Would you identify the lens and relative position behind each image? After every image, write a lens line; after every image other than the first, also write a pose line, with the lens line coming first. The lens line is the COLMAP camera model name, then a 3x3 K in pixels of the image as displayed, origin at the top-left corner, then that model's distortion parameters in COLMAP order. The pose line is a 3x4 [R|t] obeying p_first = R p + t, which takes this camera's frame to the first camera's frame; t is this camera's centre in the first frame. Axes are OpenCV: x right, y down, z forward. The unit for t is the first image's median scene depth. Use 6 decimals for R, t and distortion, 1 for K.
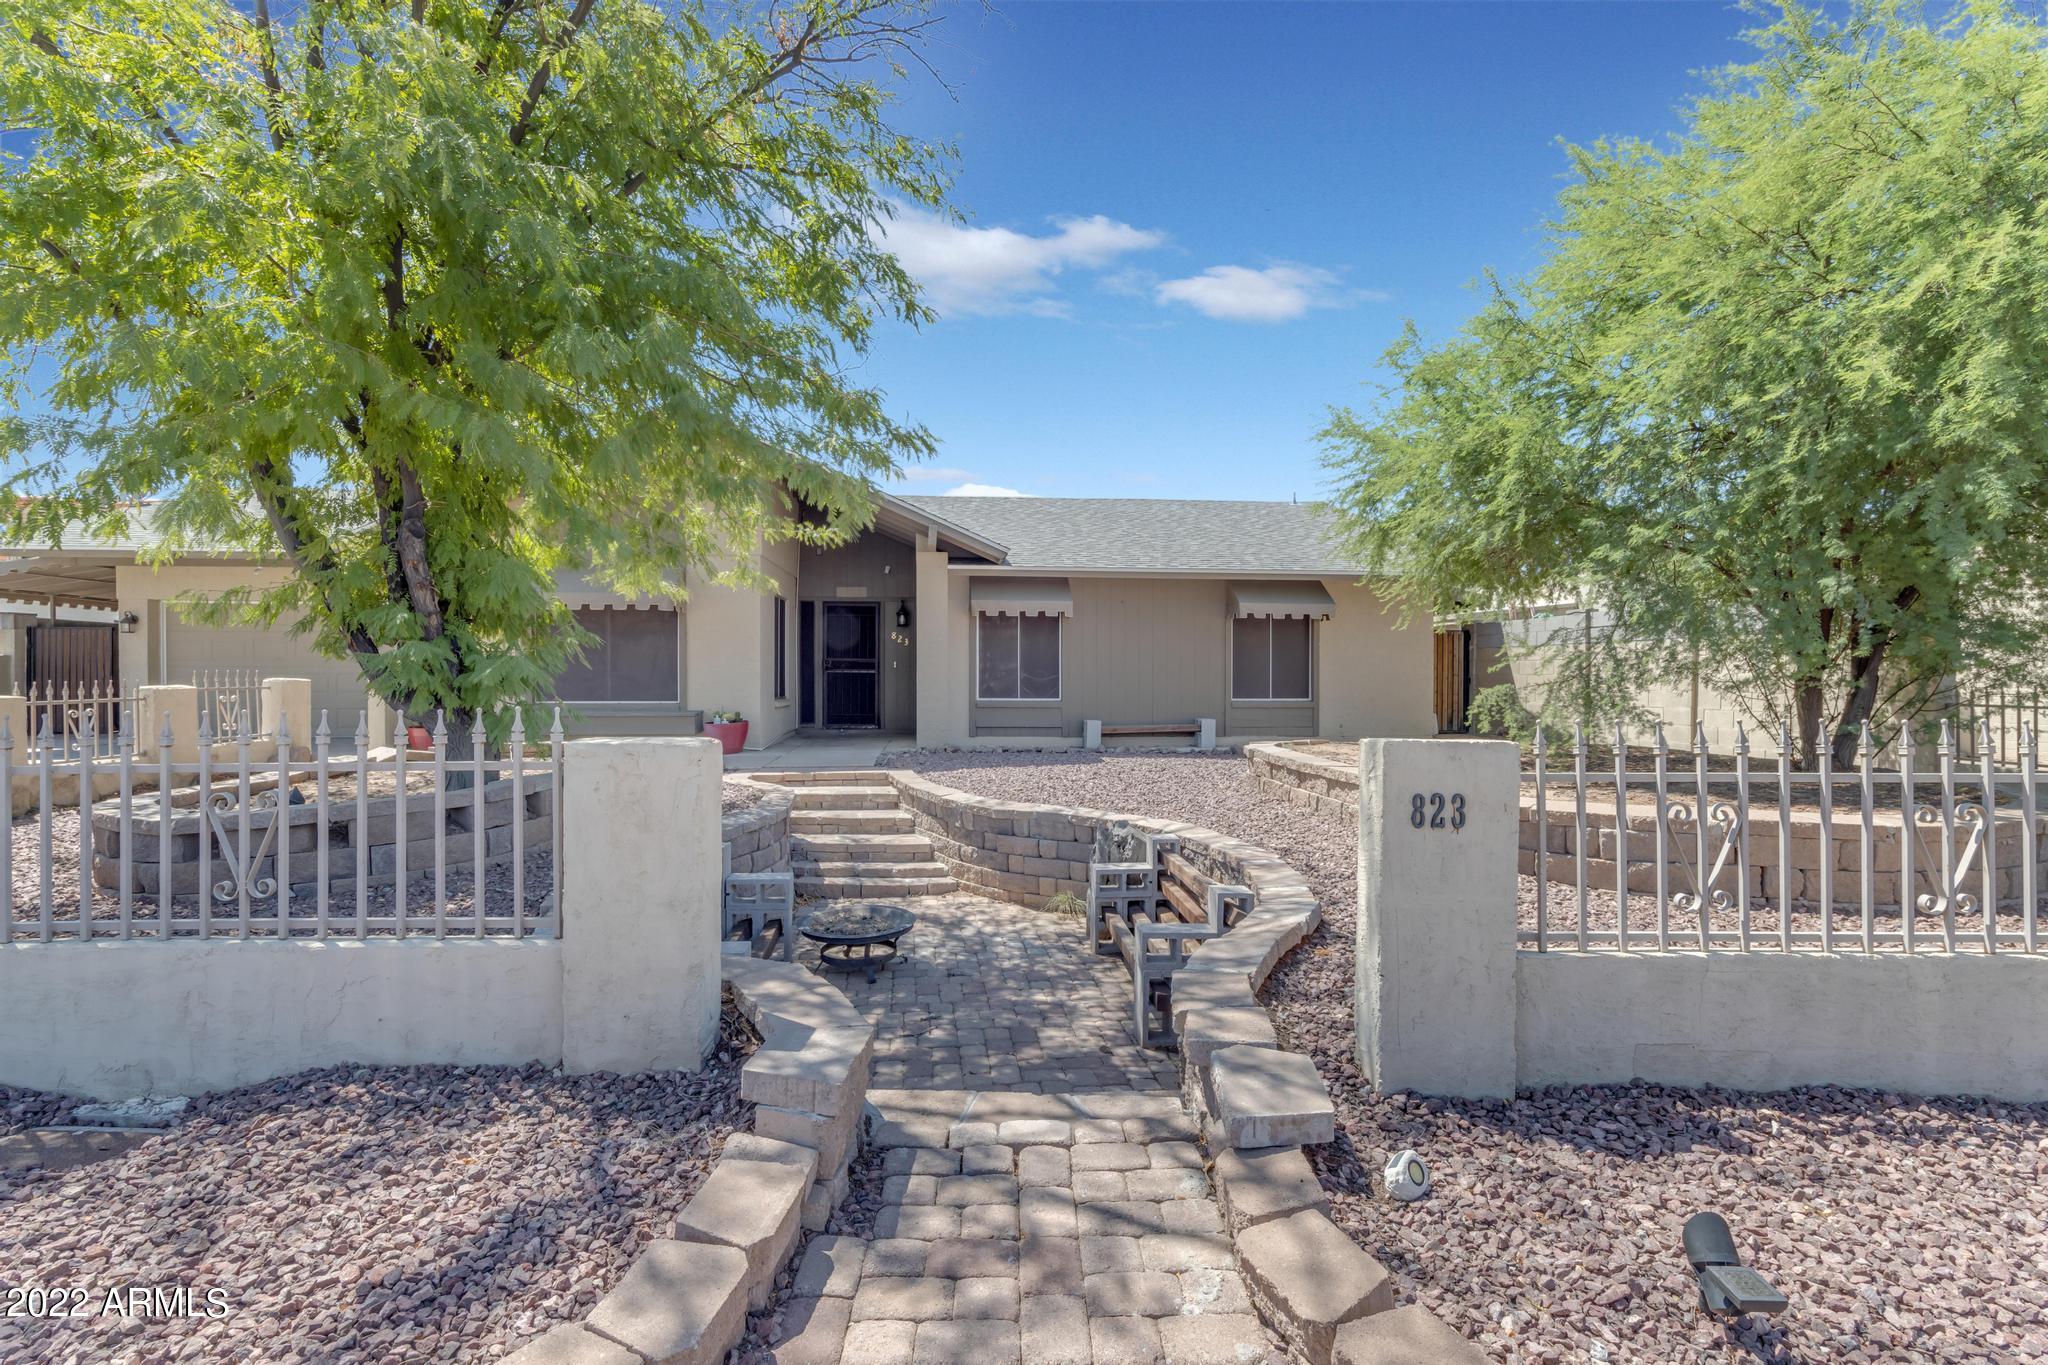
lens RADIAL K [[941.6, 0, 1019.9], [0, 941.6, 684.7], [0, 0, 1]] dist [0.002659, 0.000392]
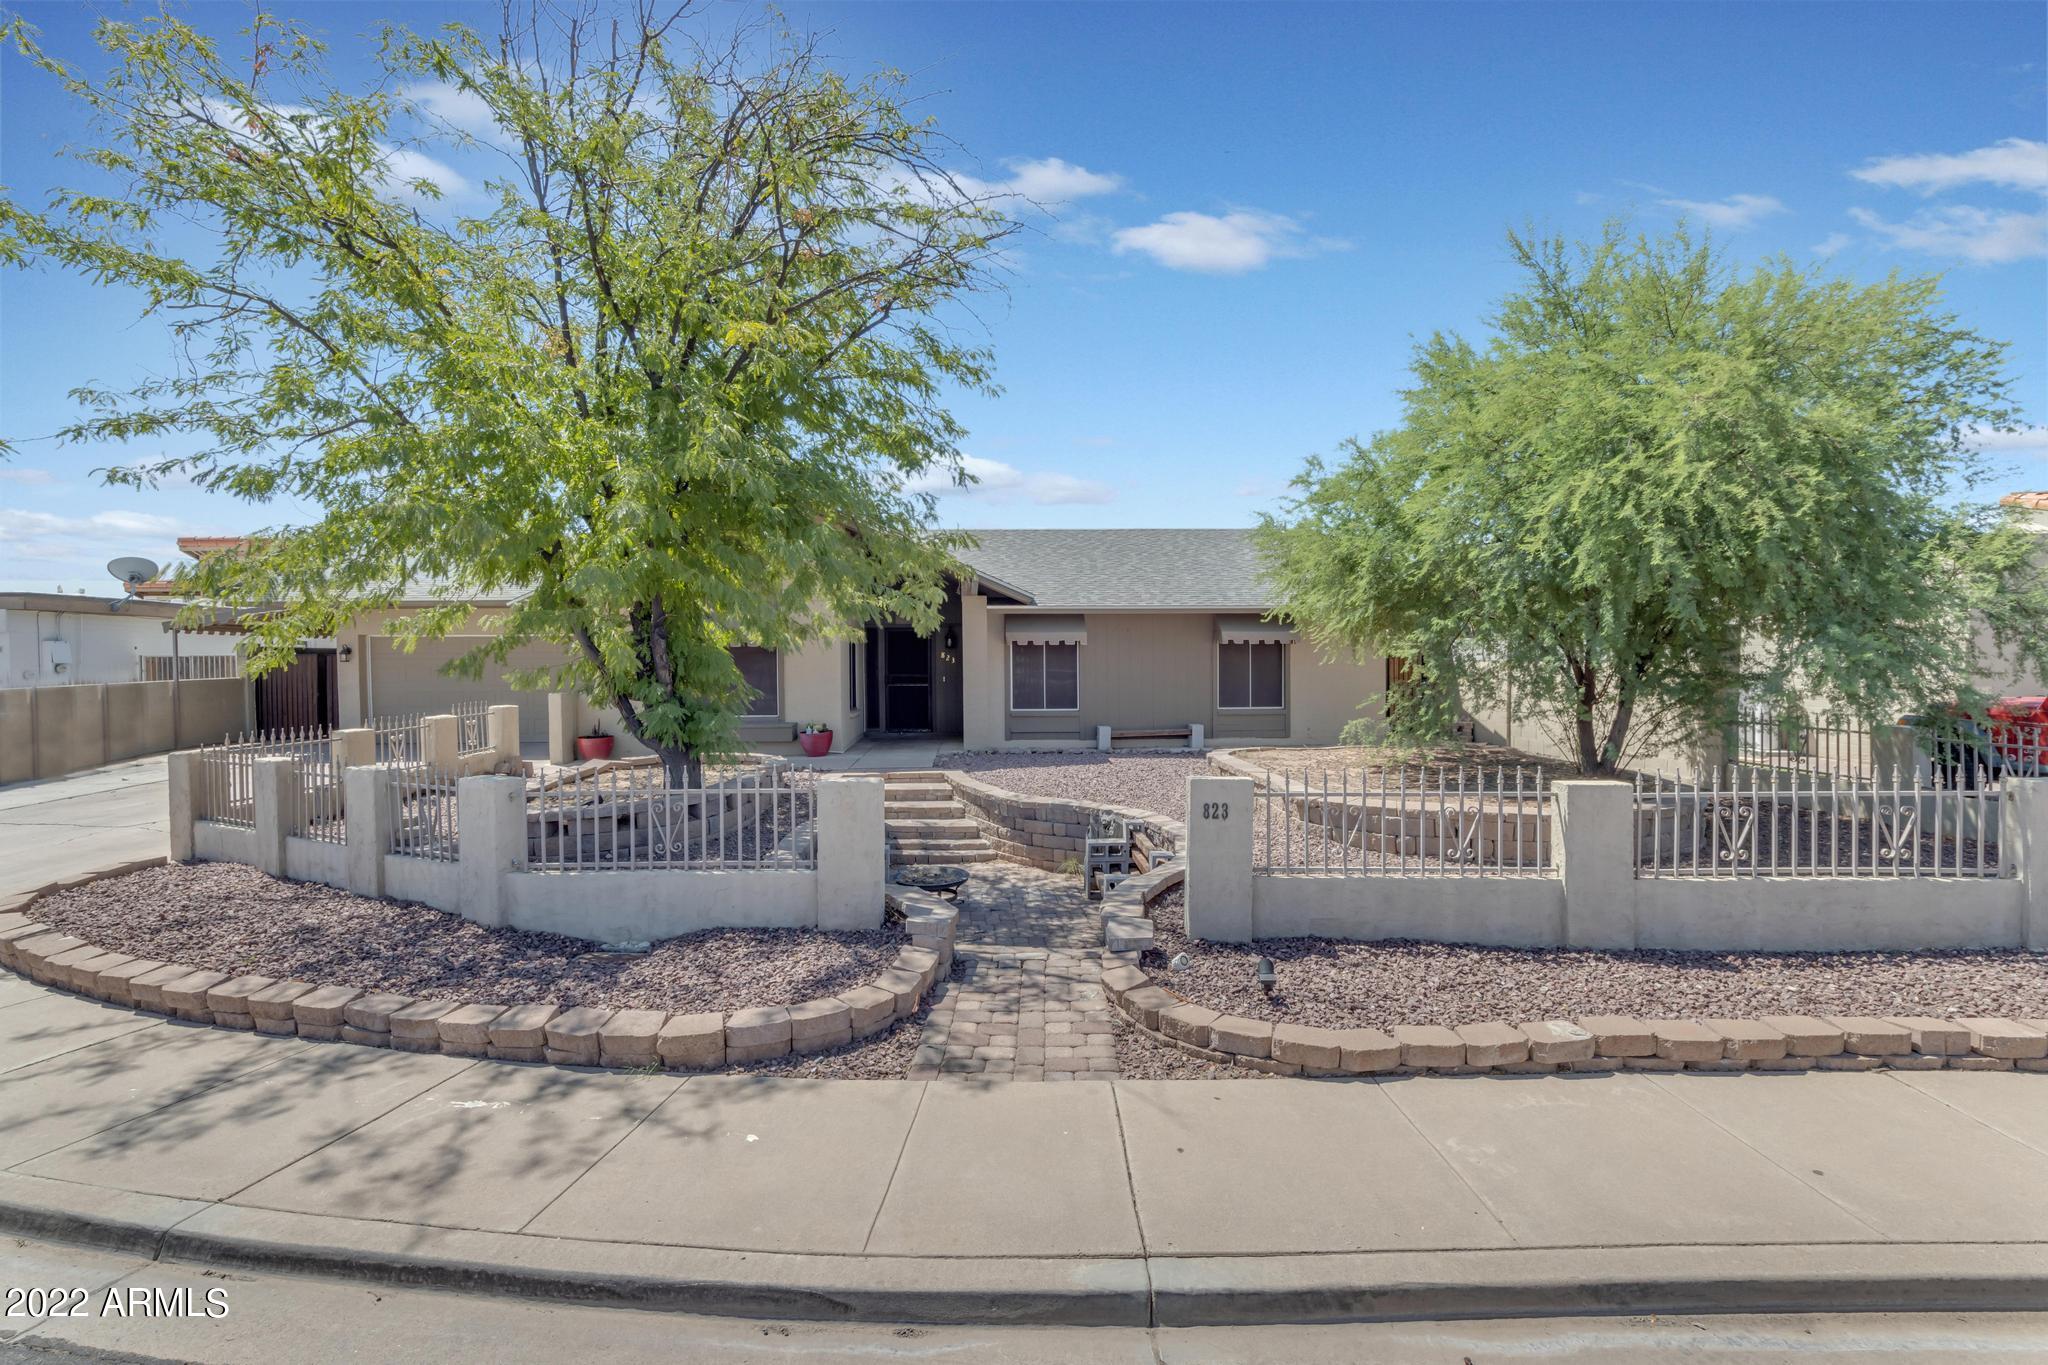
lens RADIAL K [[941.6, 0, 1019.9], [0, 941.6, 684.7], [0, 0, 1]] dist [0.002659, 0.000392]
pose [[0.999122, -0.008310, -0.041066, 0.029258], [0.009098, 0.999777, 0.019040, -0.071160], [0.040899, -0.019397, 0.998975, -0.414878]]
